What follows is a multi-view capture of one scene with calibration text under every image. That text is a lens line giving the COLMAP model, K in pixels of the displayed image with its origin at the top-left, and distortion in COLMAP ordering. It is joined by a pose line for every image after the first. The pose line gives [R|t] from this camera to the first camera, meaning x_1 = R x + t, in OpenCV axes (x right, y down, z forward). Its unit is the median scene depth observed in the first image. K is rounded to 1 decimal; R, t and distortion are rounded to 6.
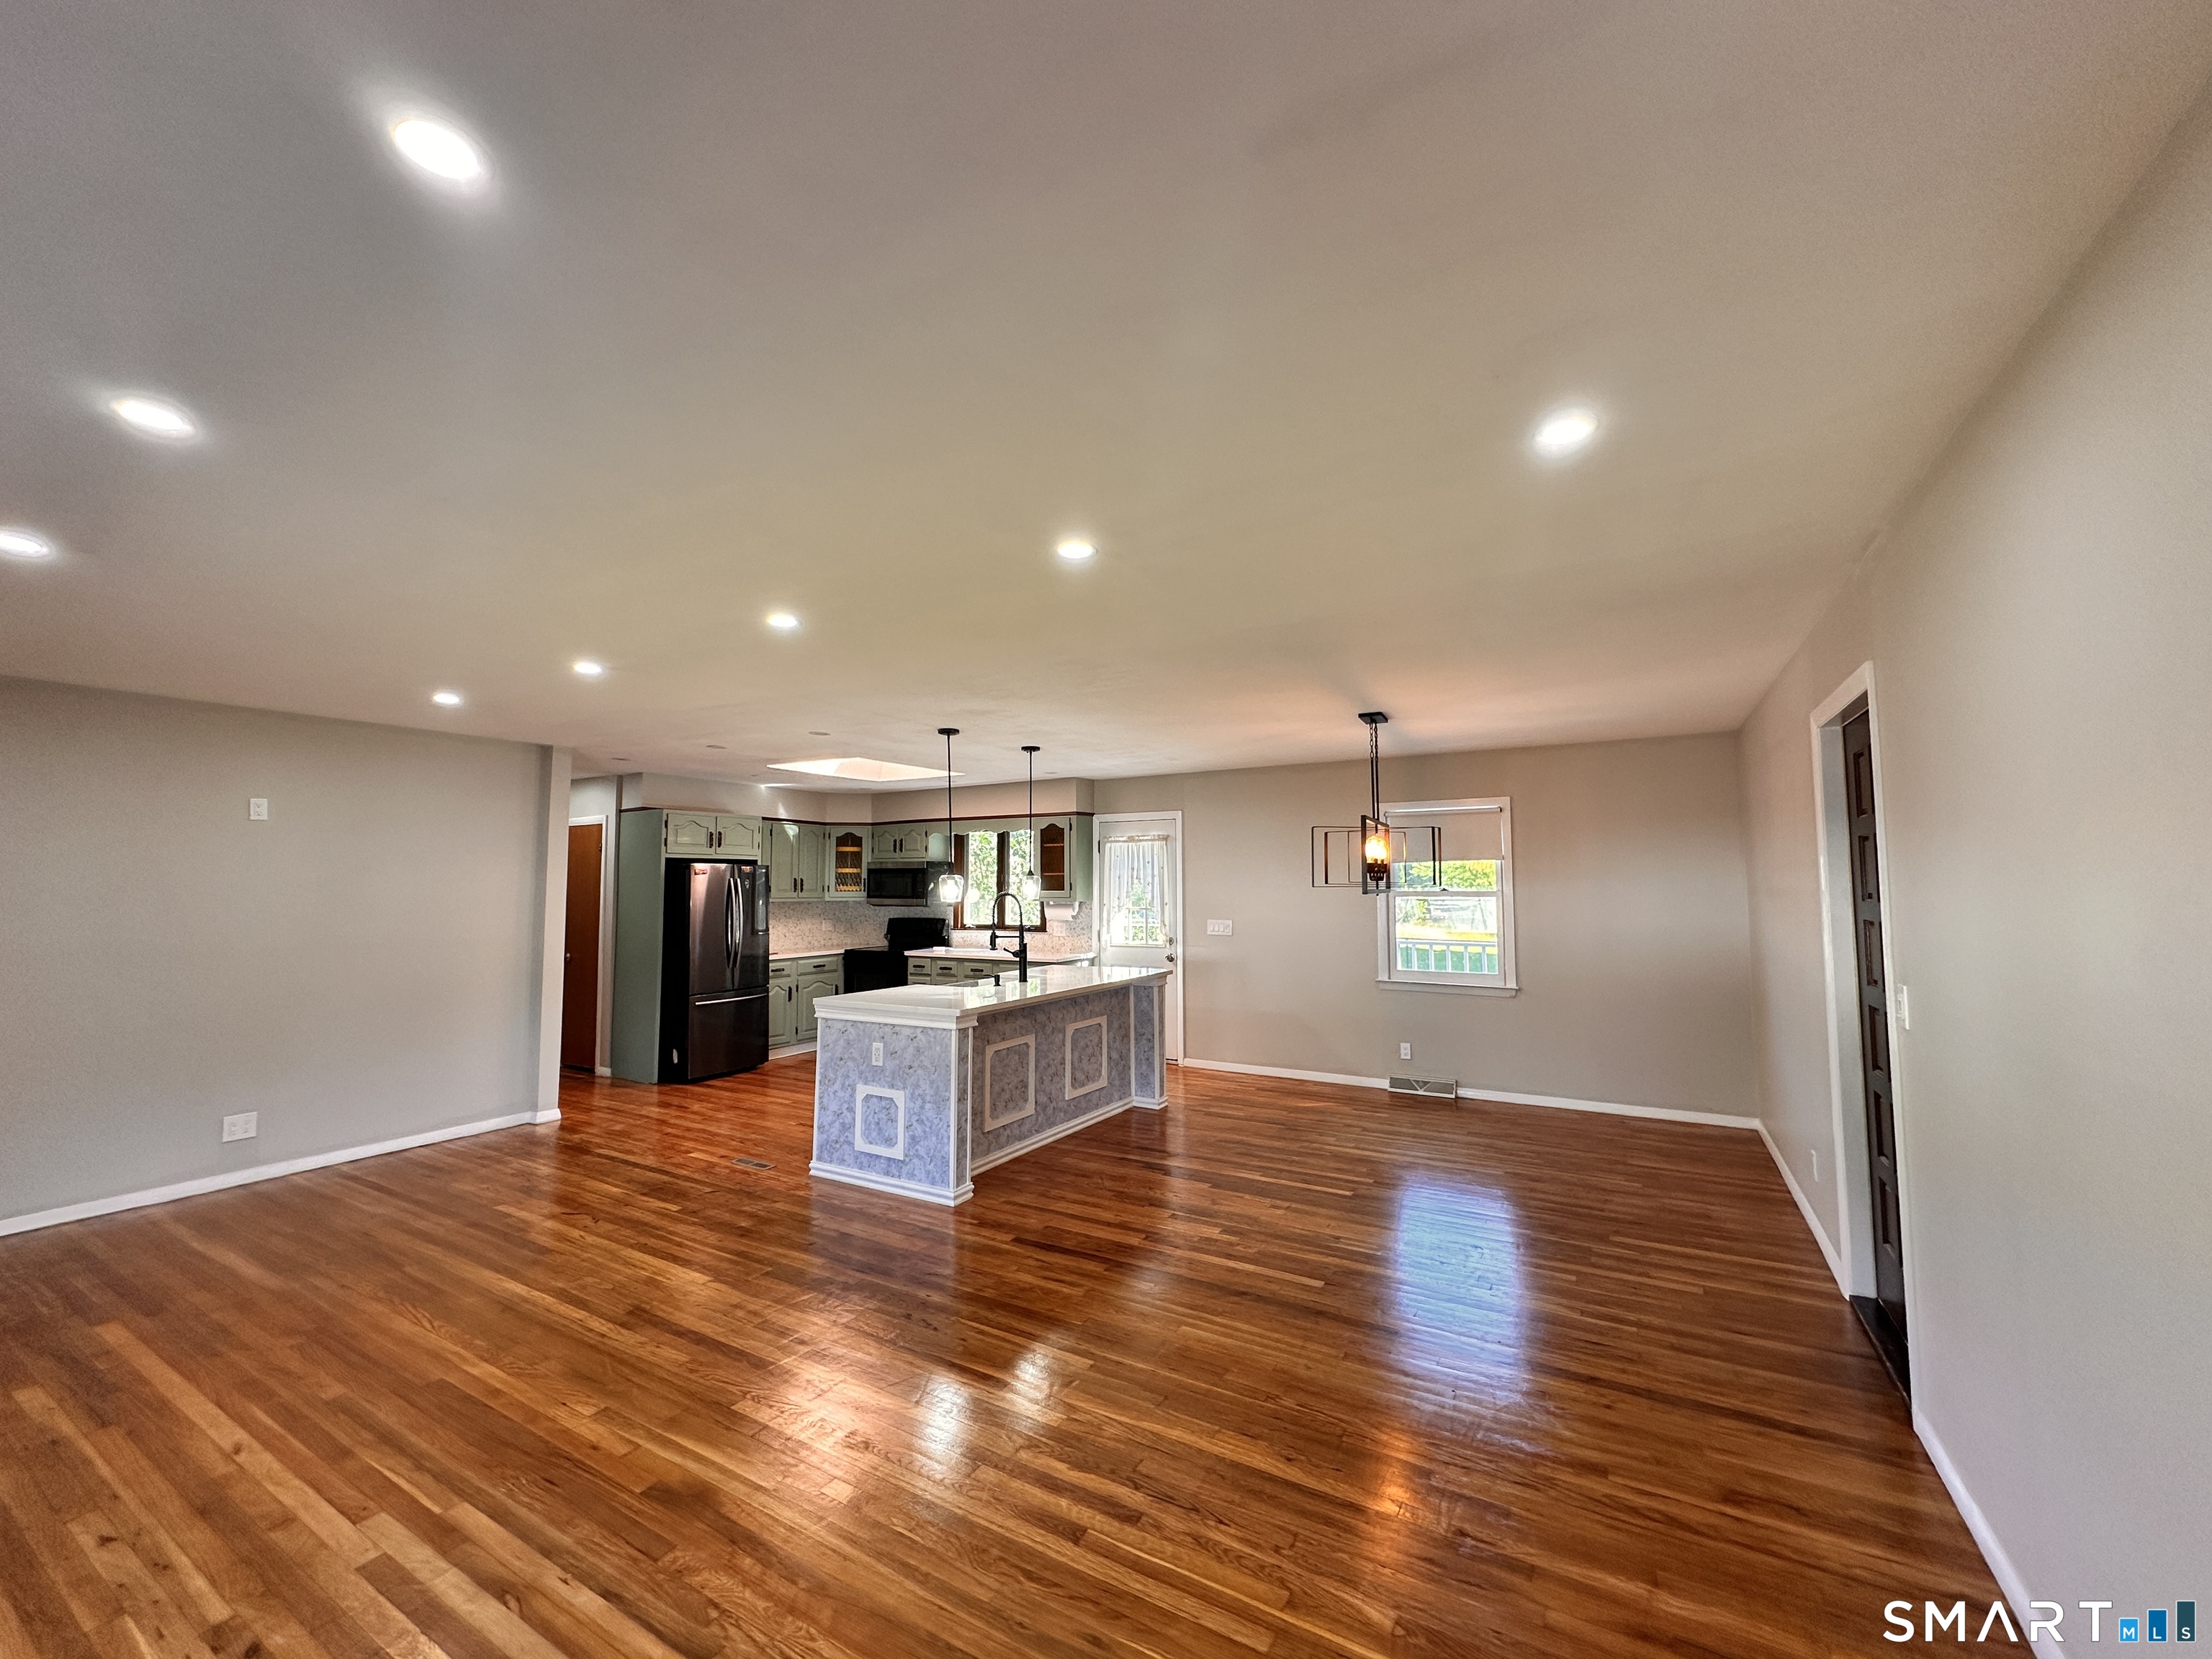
lens RADIAL K [[881.0, 0, 1109.0], [0, 881.0, 829.5], [0, 0, 1]] dist [-0.001648, 0.000748]
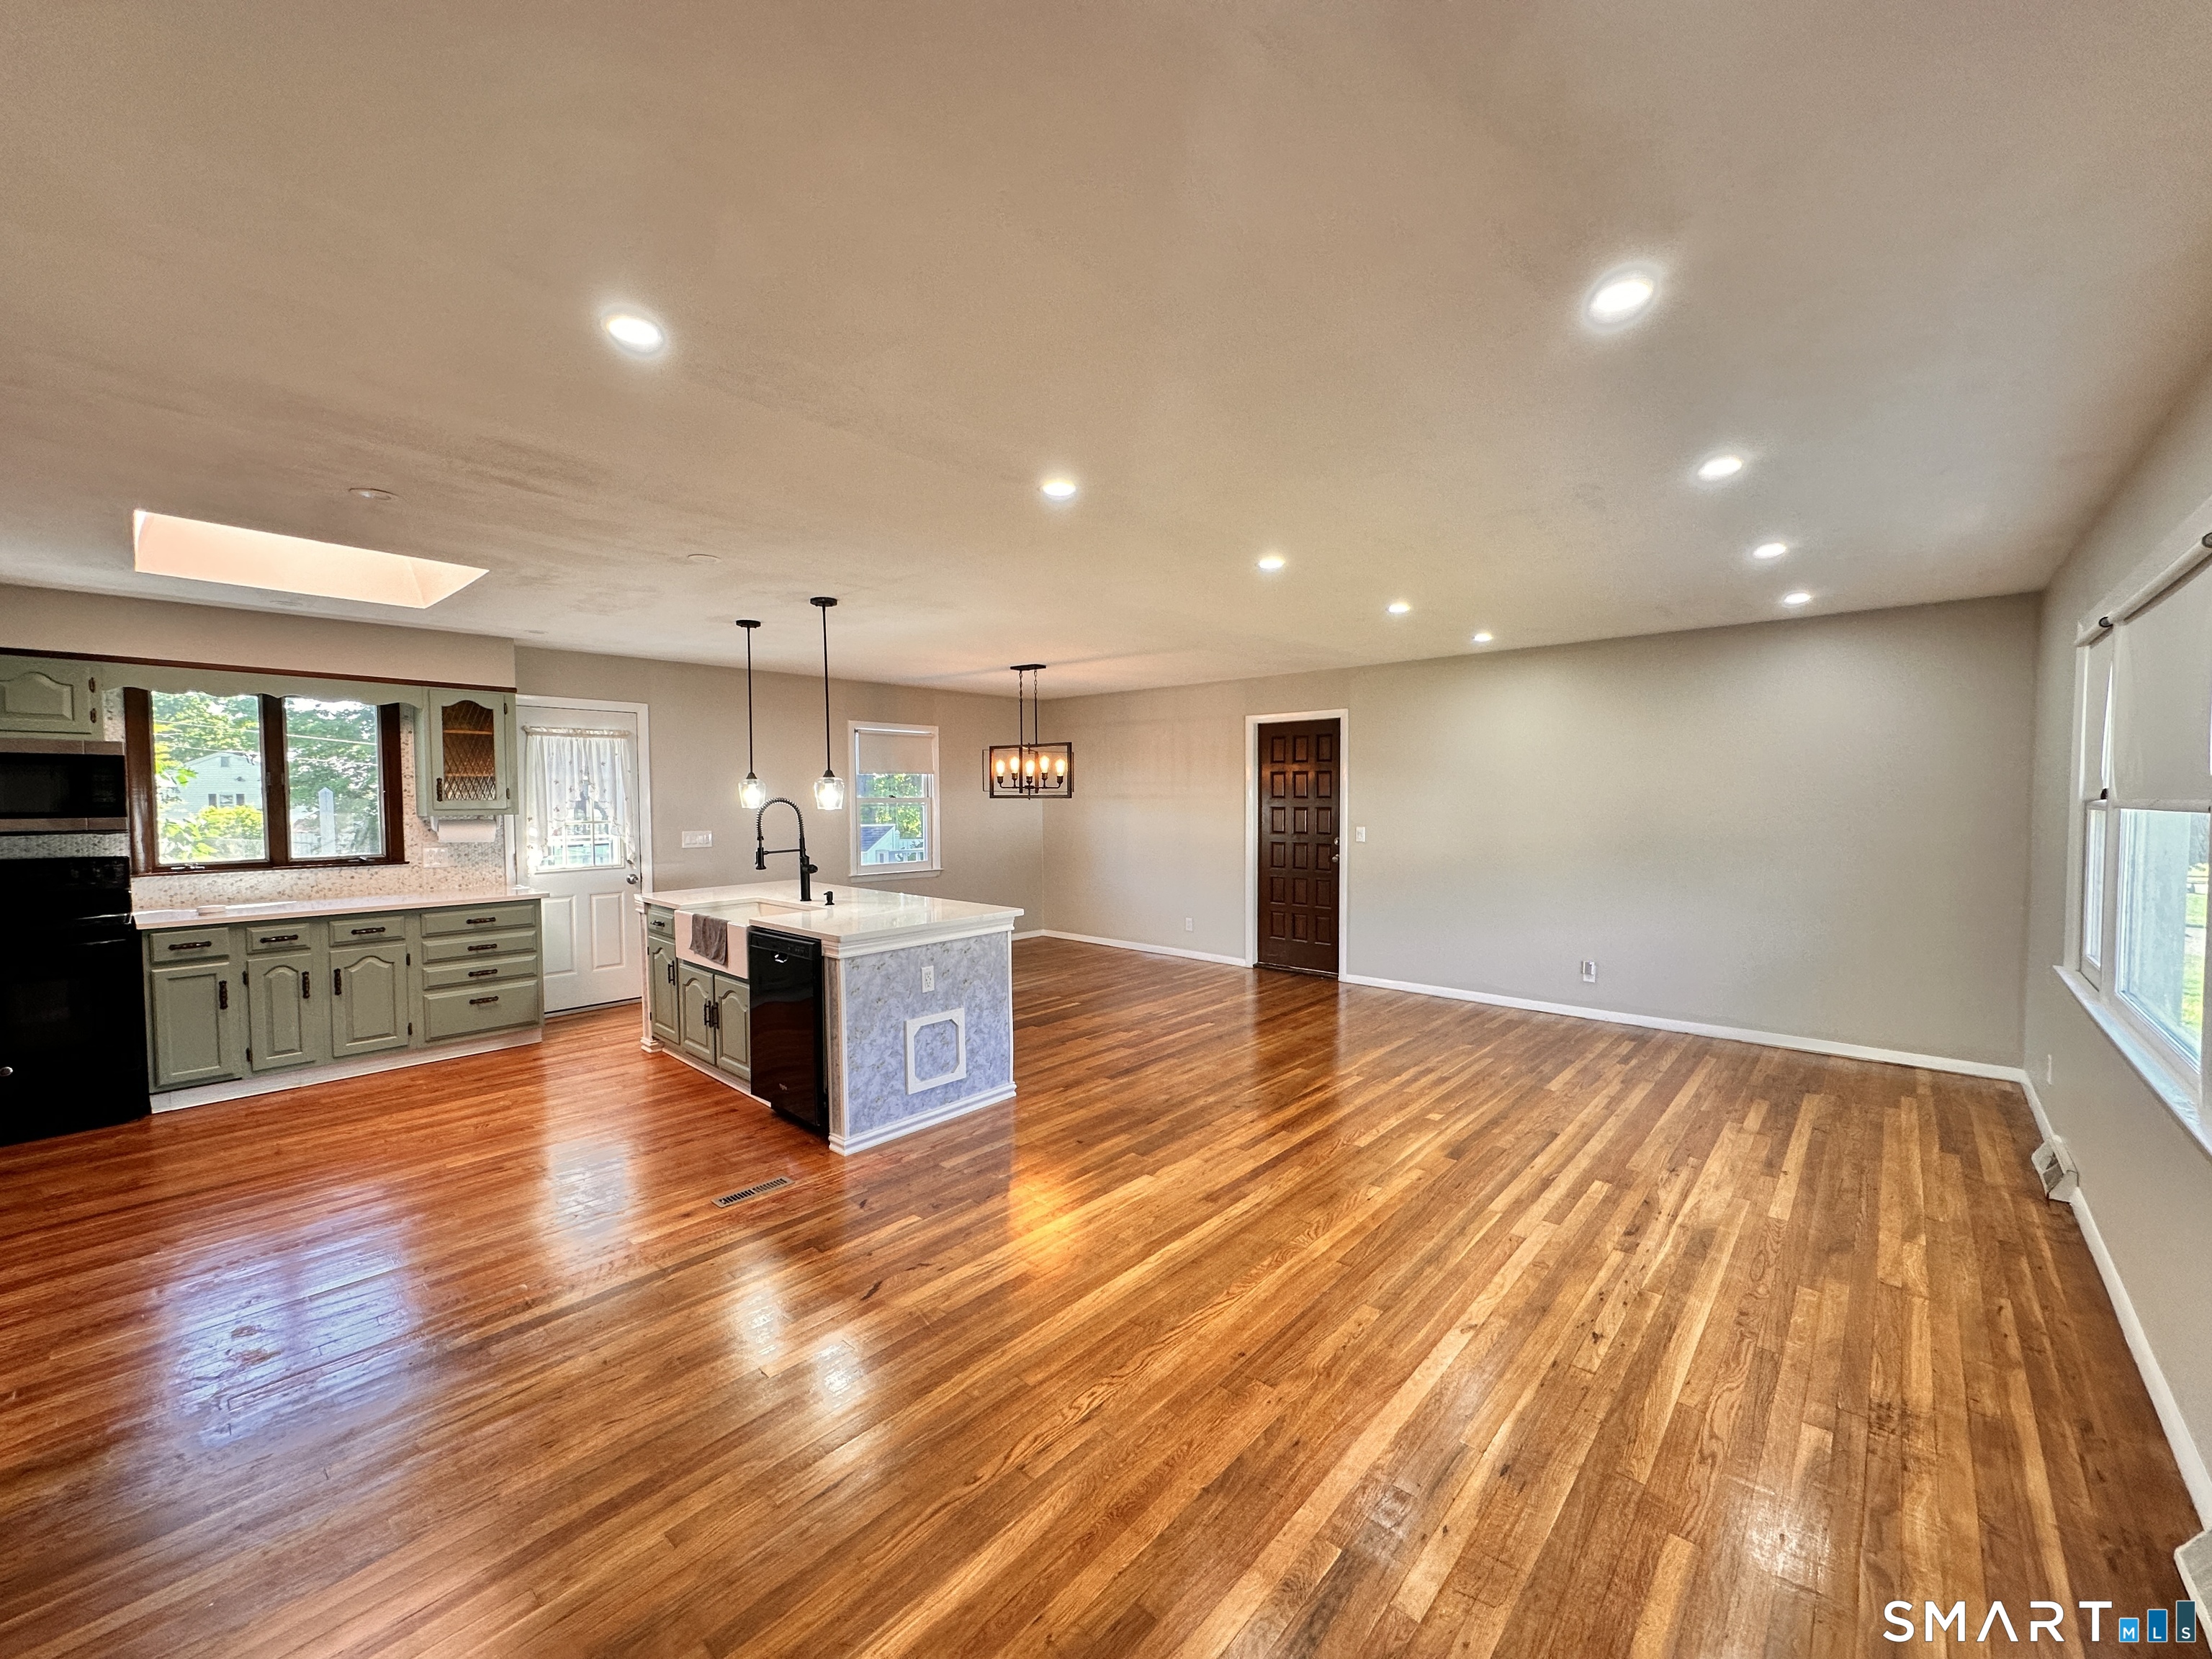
lens RADIAL K [[881.0, 0, 1109.0], [0, 881.0, 829.5], [0, 0, 1]] dist [-0.001648, 0.000748]
pose [[0.197845, -0.035928, 0.979575, -0.653881], [-0.059516, 0.997044, 0.048589, 0.031146], [-0.978425, -0.067914, 0.195122, 0.397073]]
